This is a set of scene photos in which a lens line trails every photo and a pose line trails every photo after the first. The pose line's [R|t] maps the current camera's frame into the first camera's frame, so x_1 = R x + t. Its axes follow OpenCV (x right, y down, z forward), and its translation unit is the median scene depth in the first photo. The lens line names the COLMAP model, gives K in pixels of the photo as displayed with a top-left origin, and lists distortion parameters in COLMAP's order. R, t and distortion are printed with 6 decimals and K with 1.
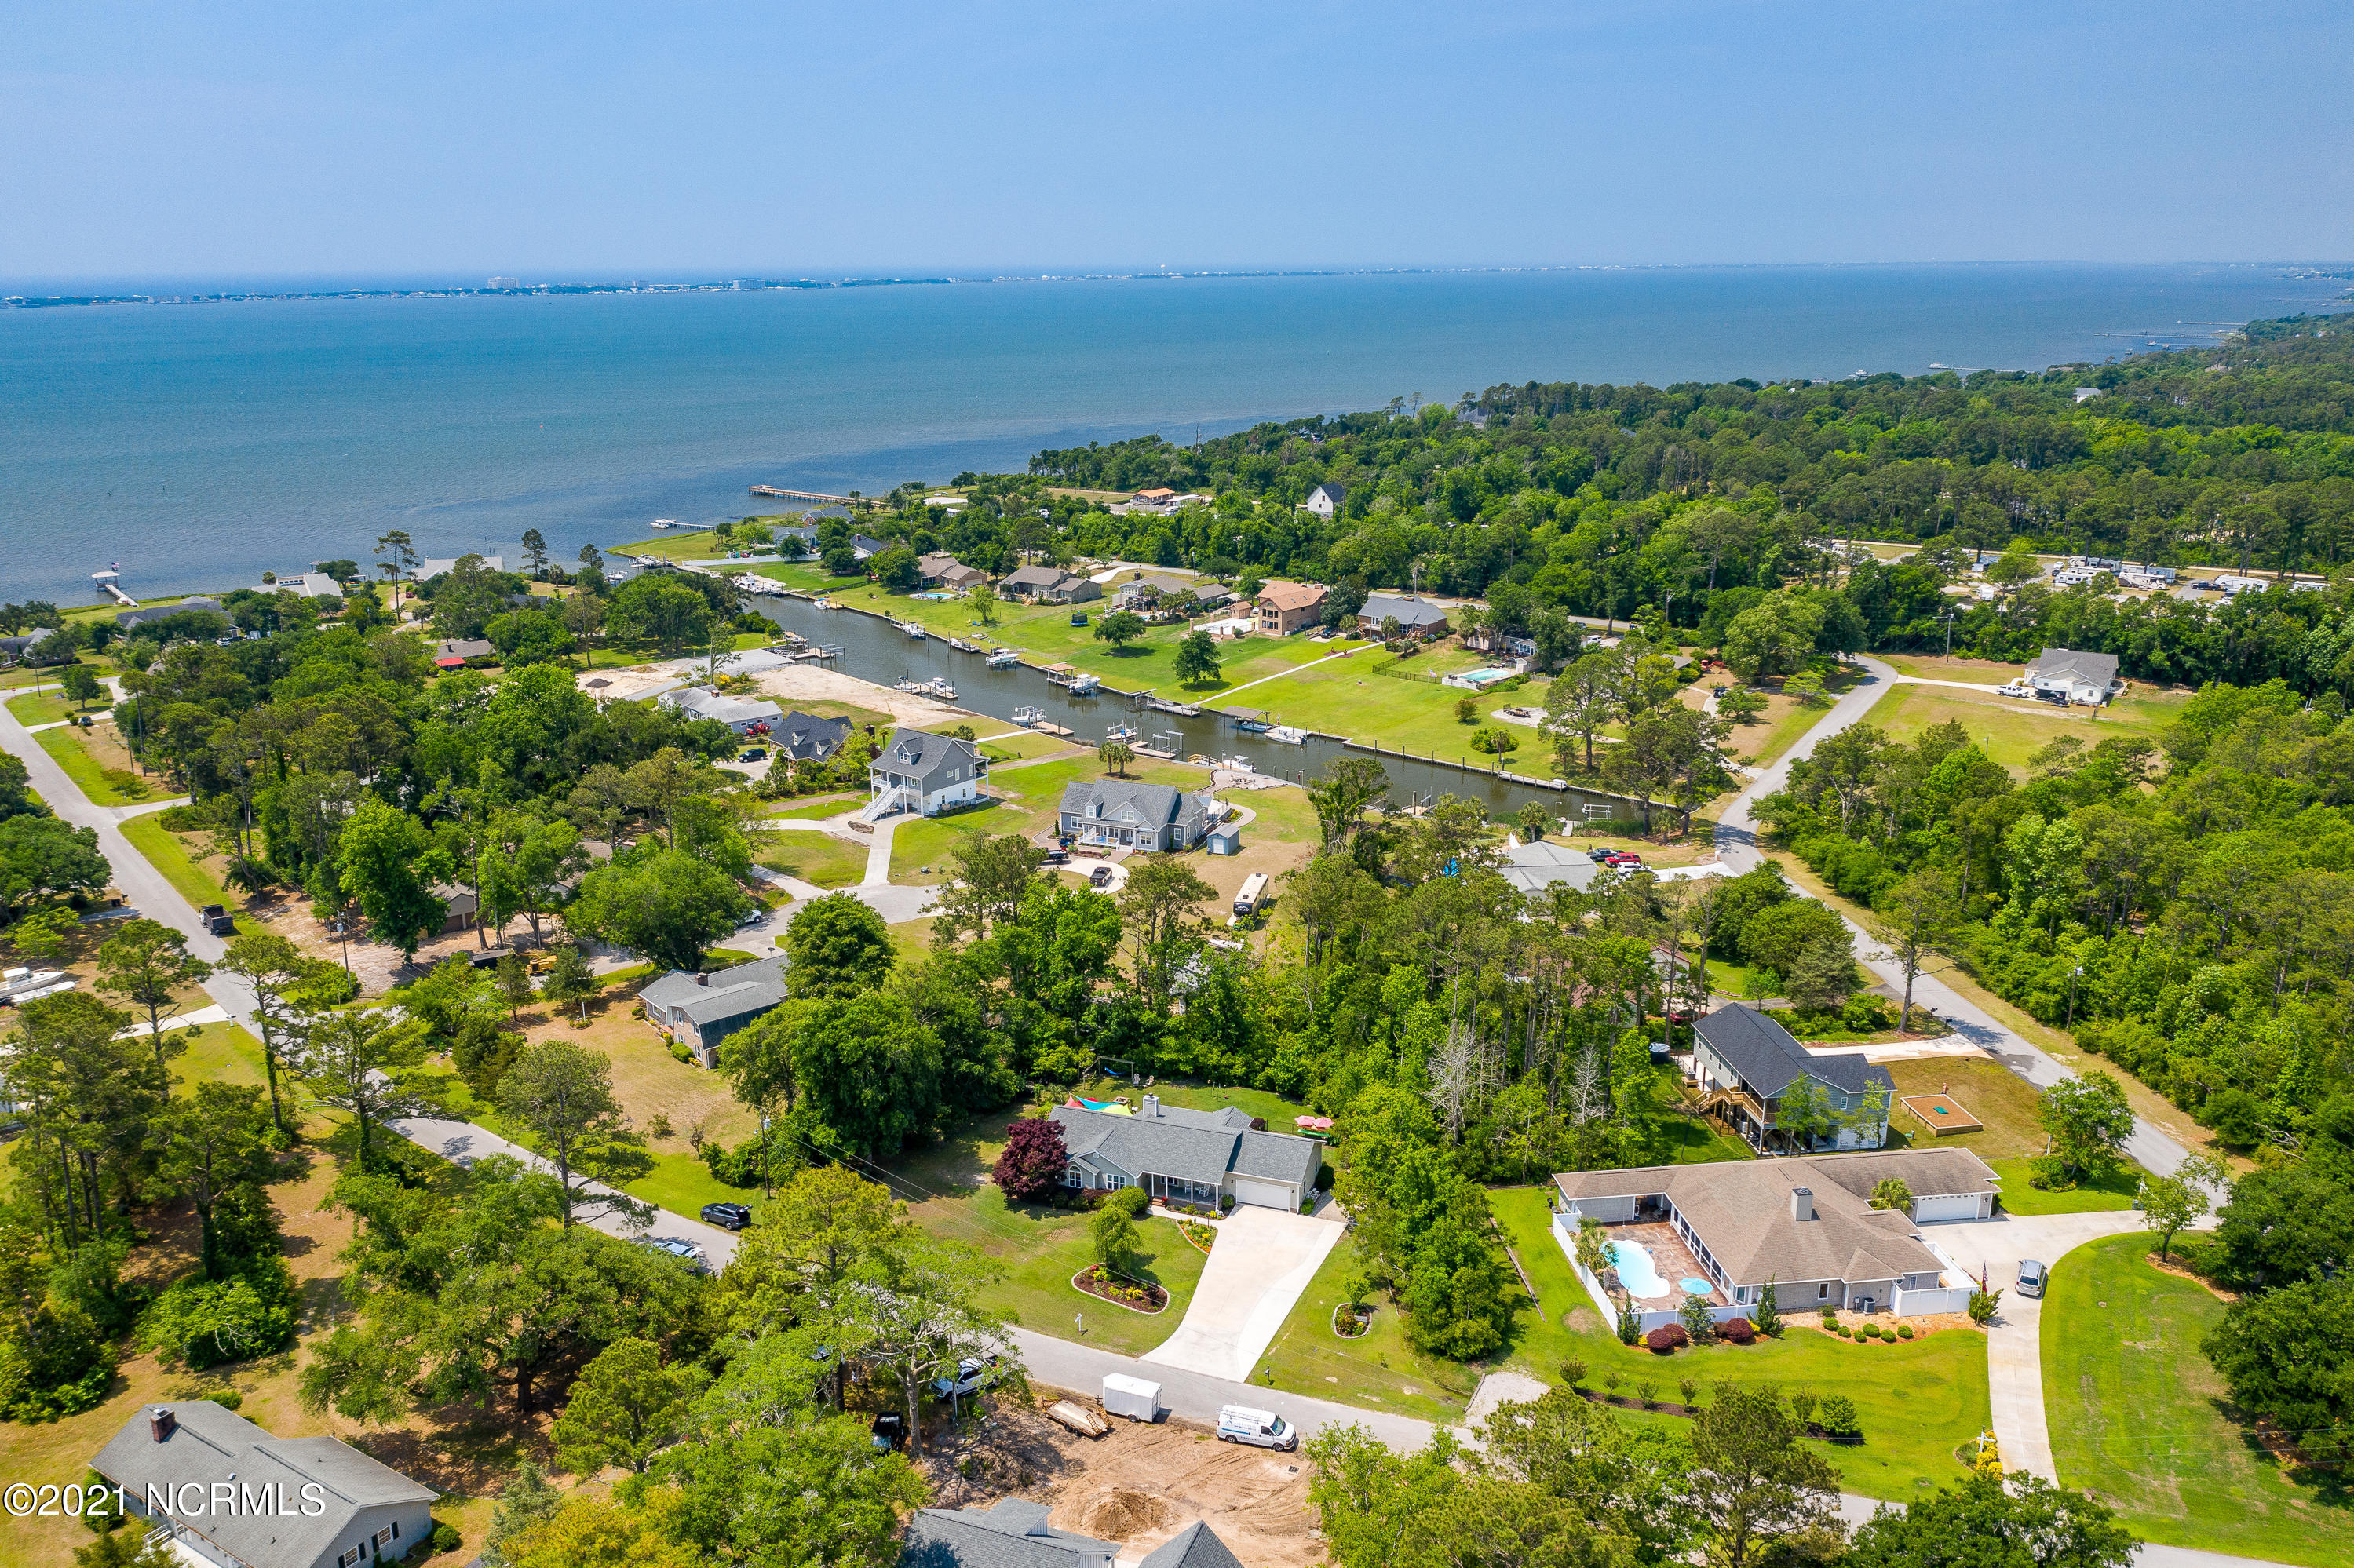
lens RADIAL K [[1859.5, 0, 1177.0], [0, 1859.5, 784.0], [0, 0, 1]] dist [-0.019295, 0.006273]
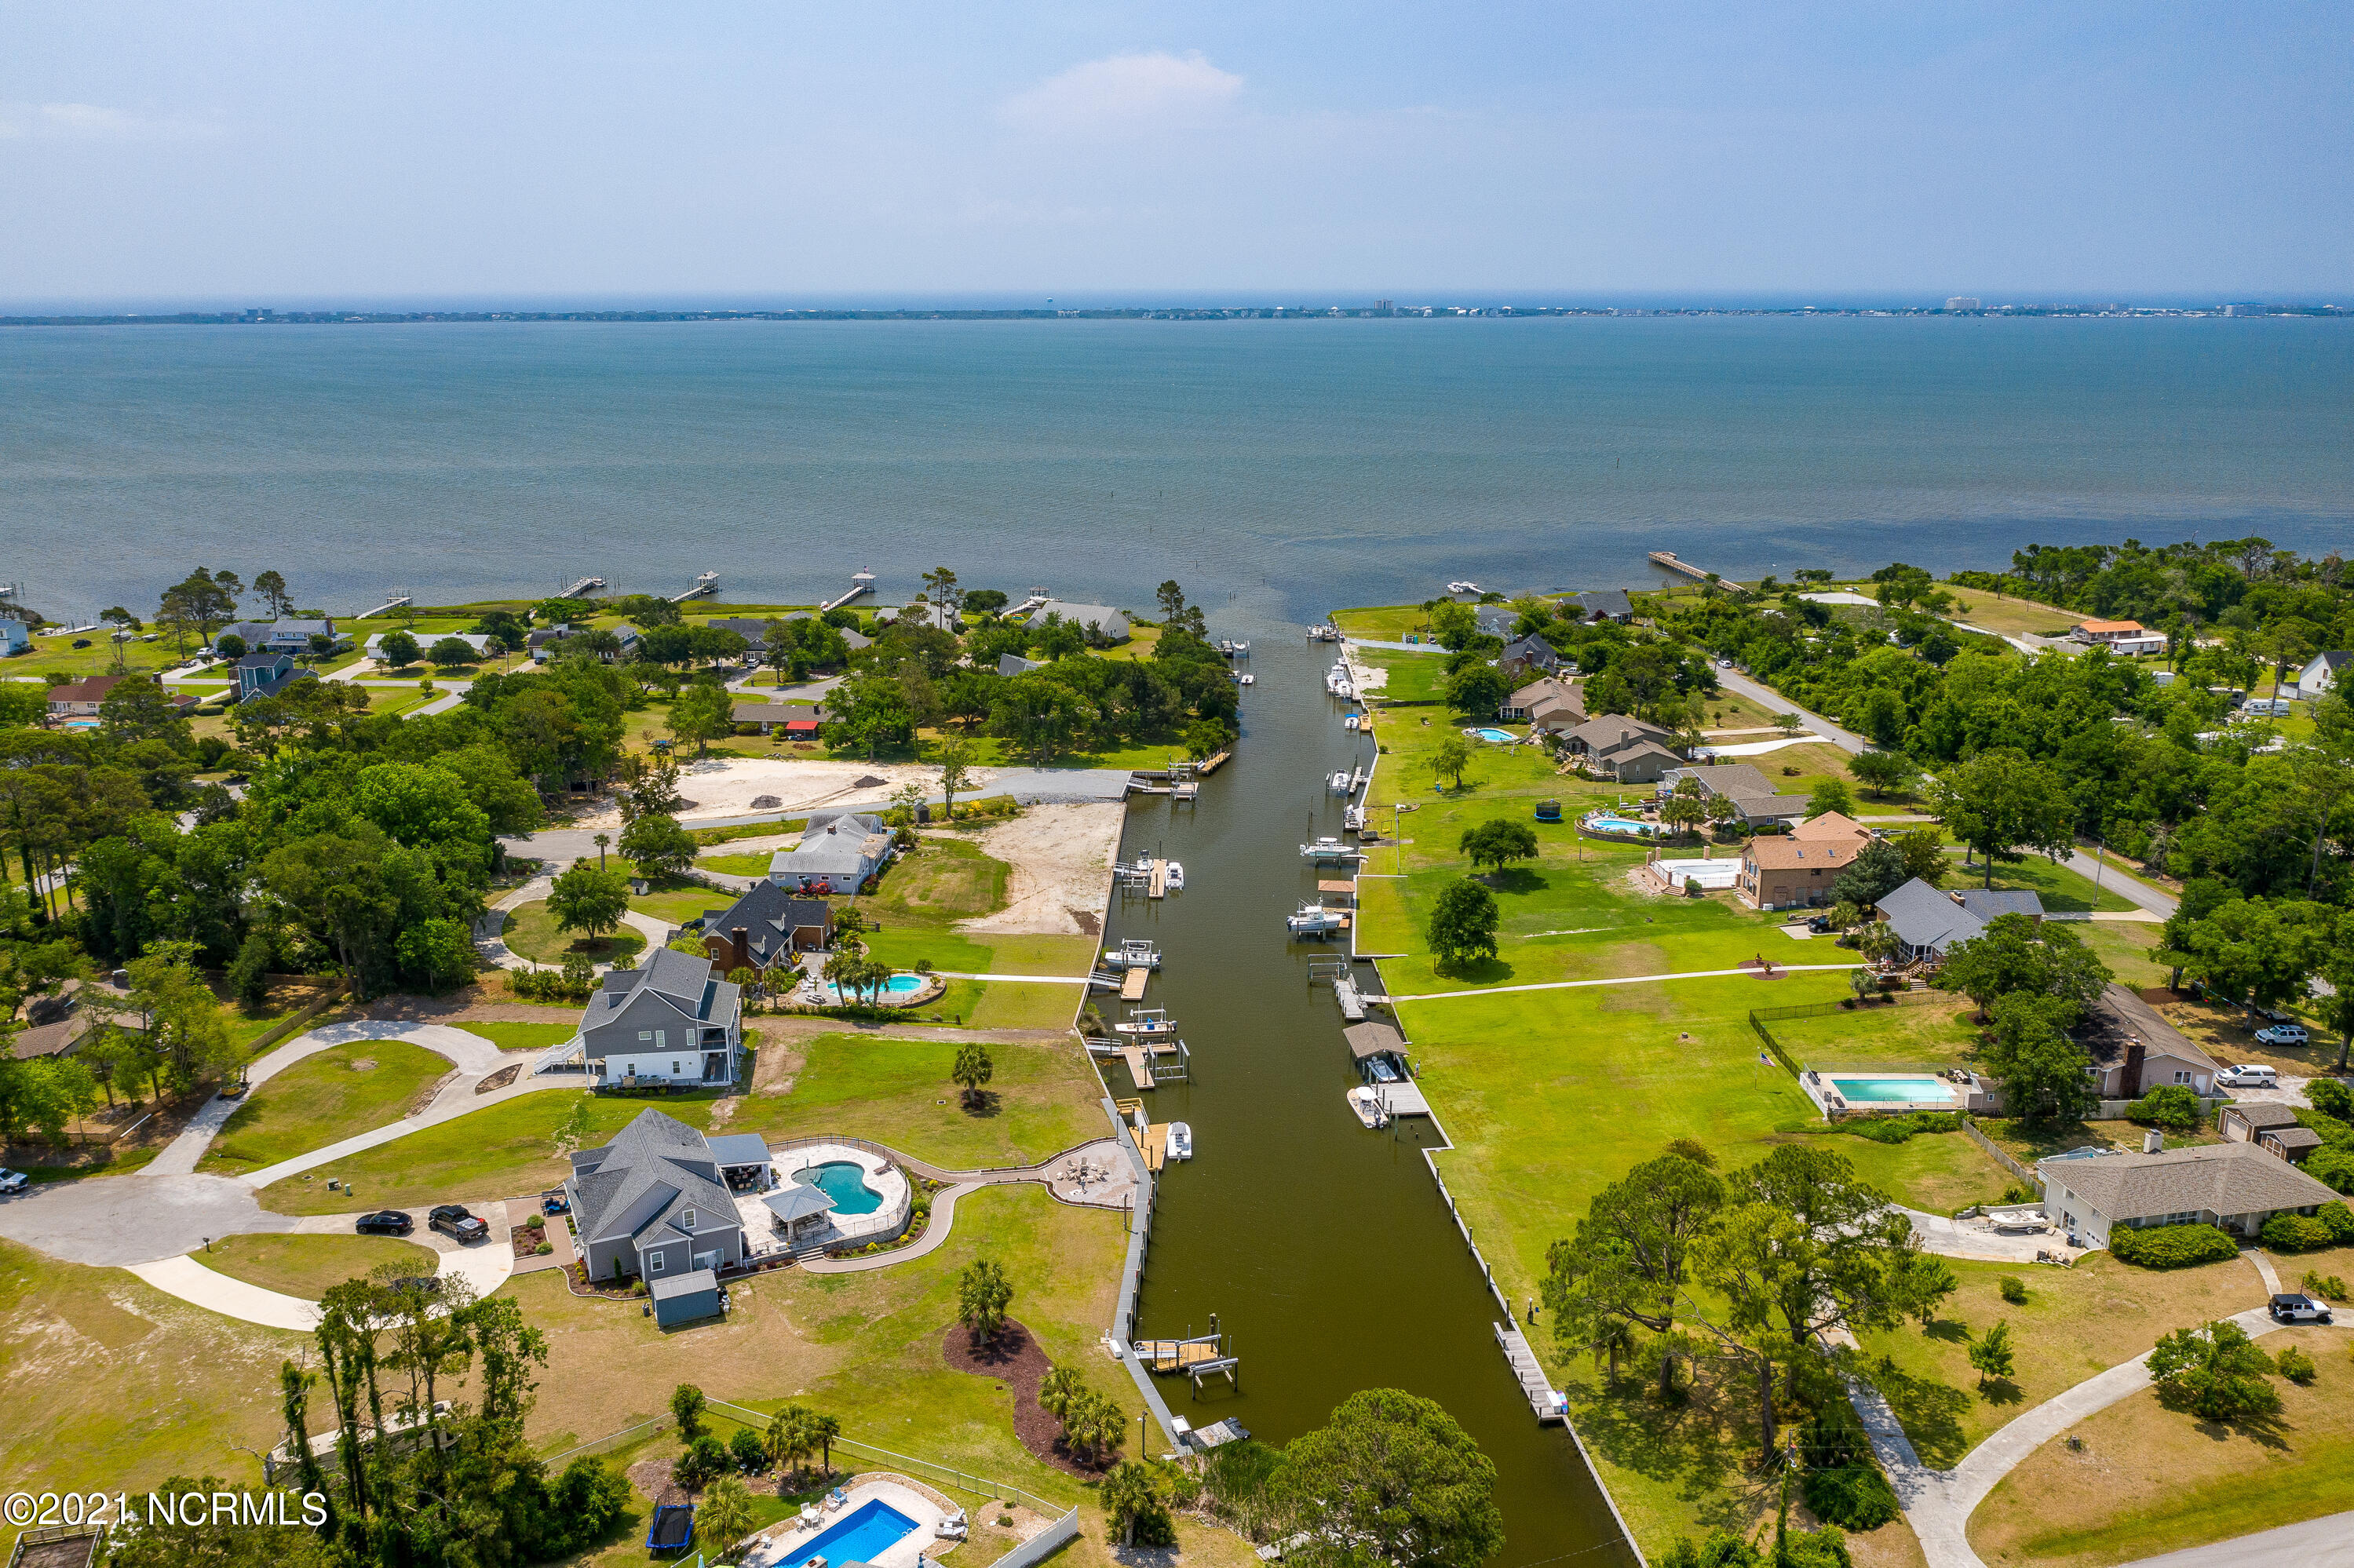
lens RADIAL K [[1854.7, 0, 1177.0], [0, 1854.7, 784.0], [0, 0, 1]] dist [-0.015984, -0.000105]
pose [[0.719161, 0.186382, -0.669380, 0.538769], [-0.192362, 0.979105, 0.065954, -0.211628], [0.667686, 0.081332, 0.739987, 0.753736]]
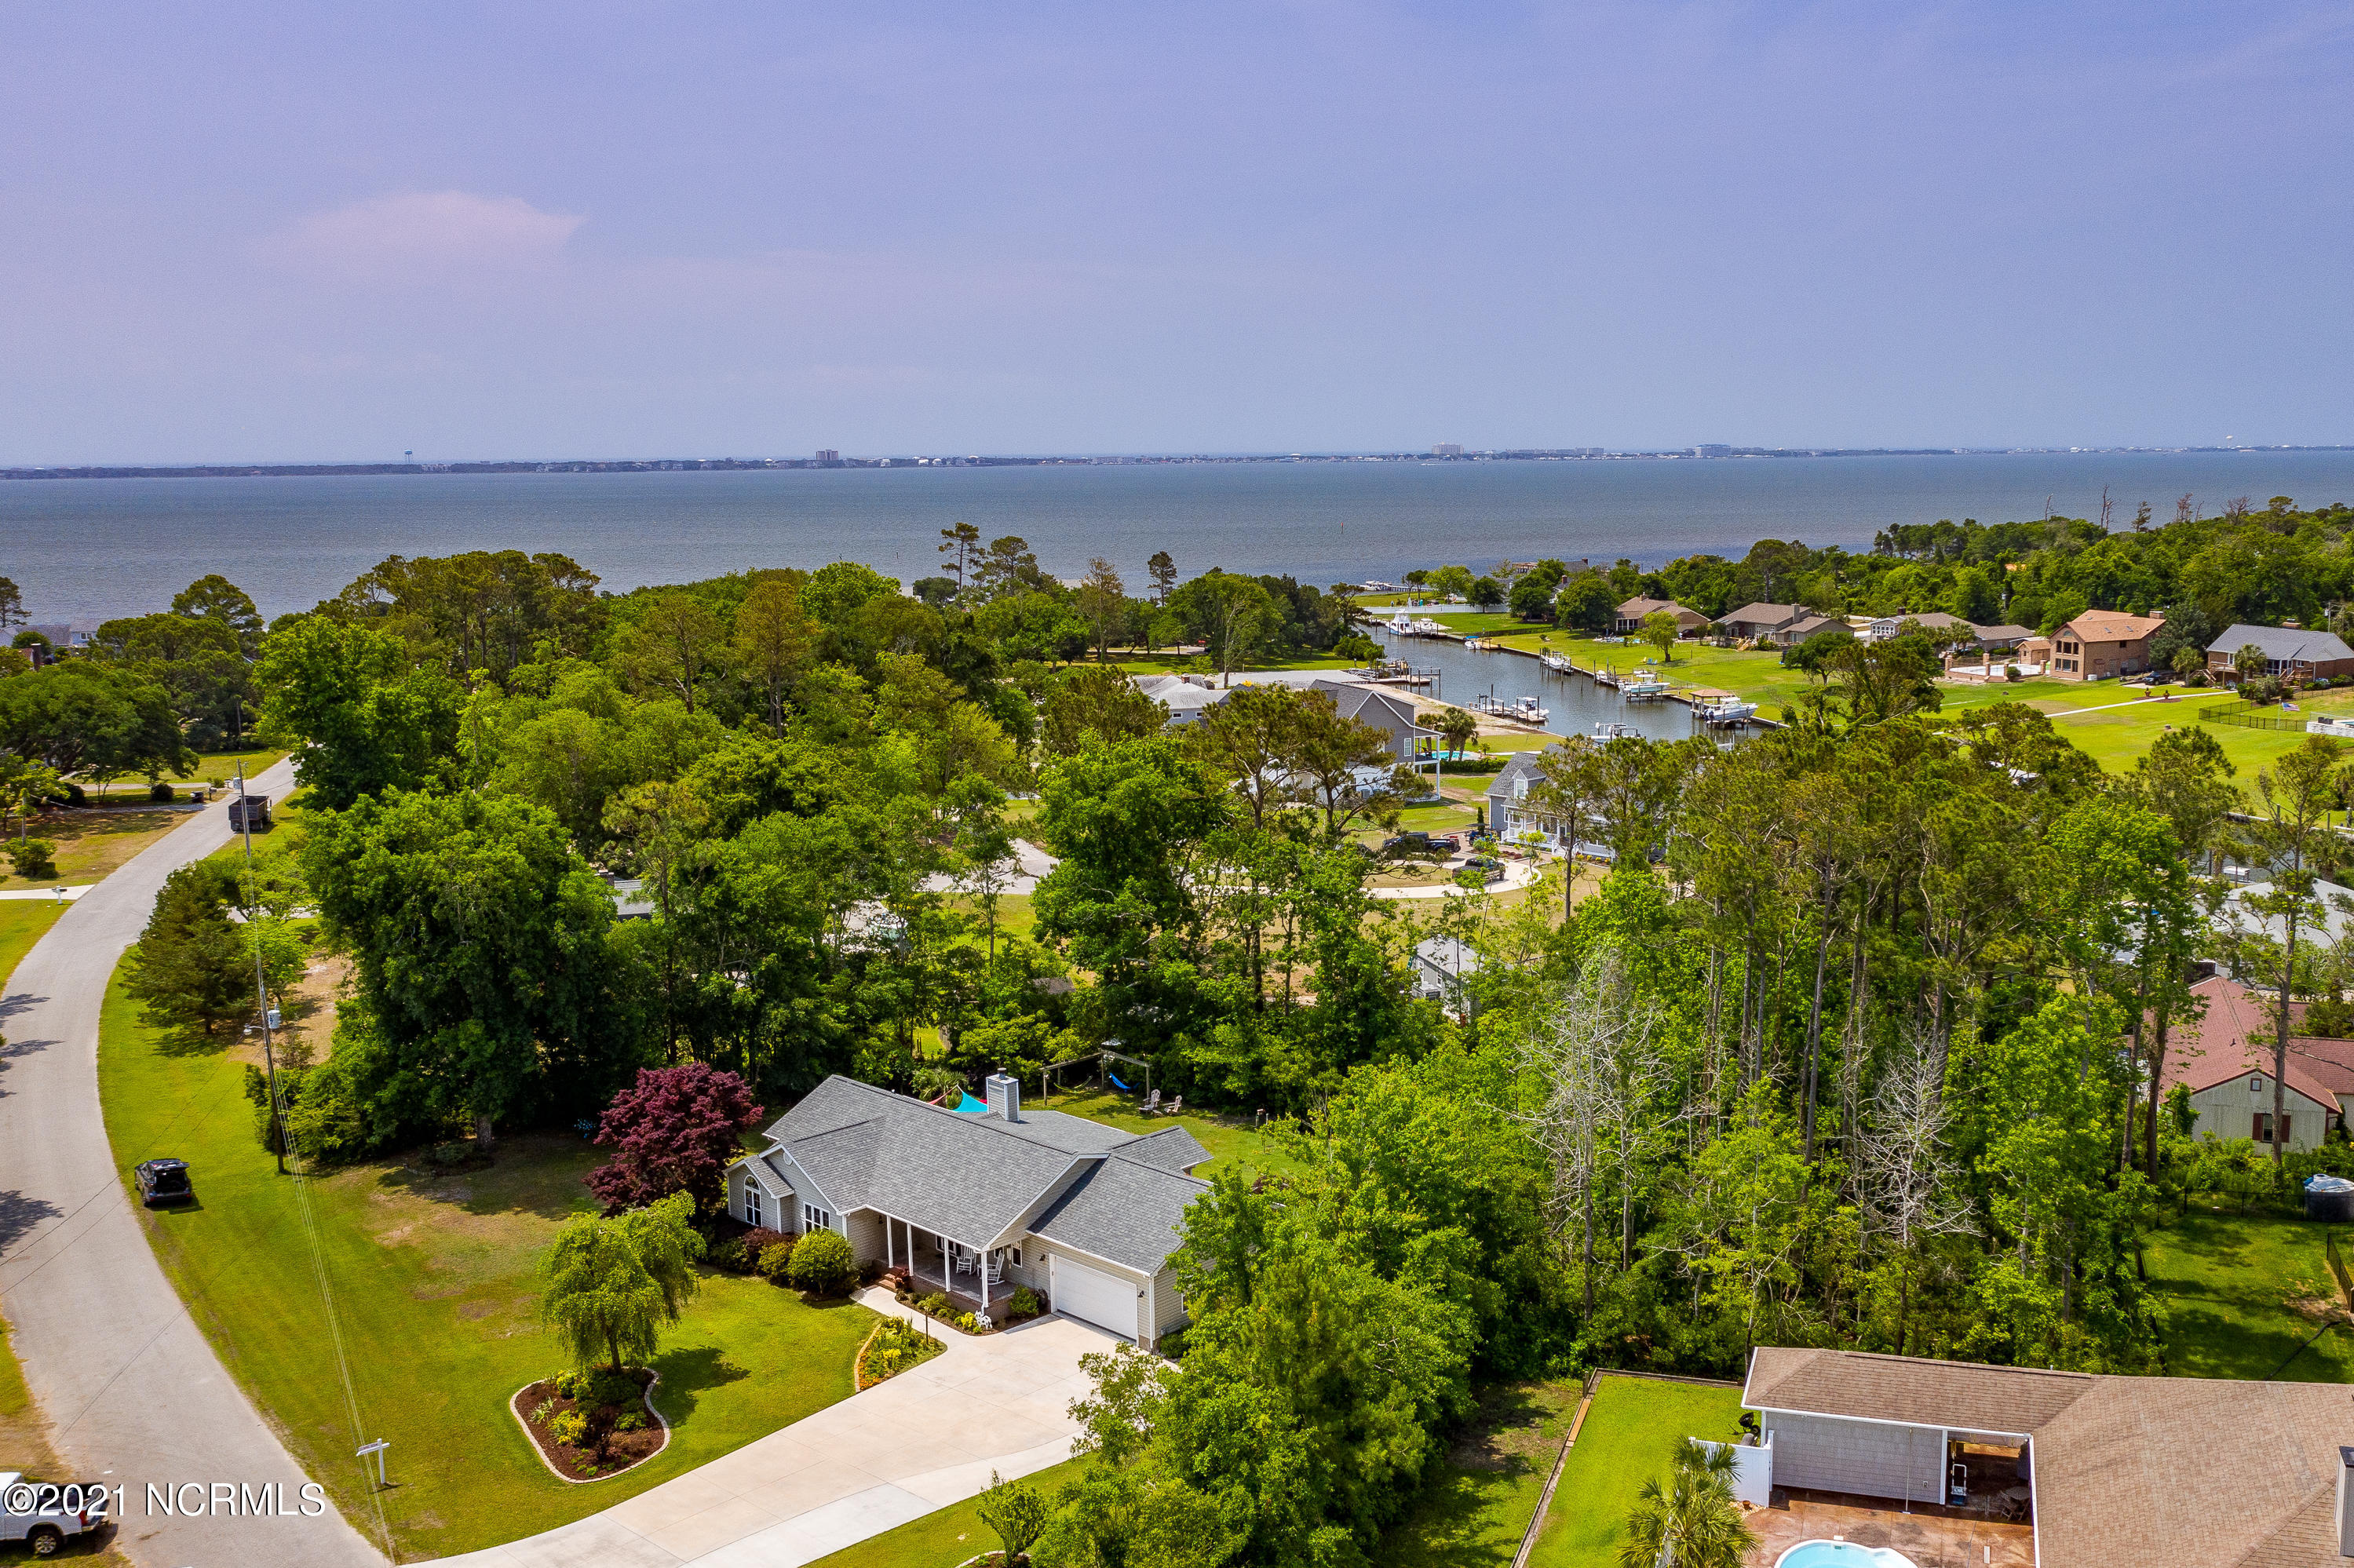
lens RADIAL K [[2177.2, 0, 1368.3], [0, 2177.2, 785.3], [0, 0, 1]] dist [-0.016982, 0.002286]
pose [[0.925497, 0.057048, -0.374434, 0.193143], [-0.102041, 0.989594, -0.101447, 0.101435], [0.364750, 0.132097, 0.921688, 0.372664]]
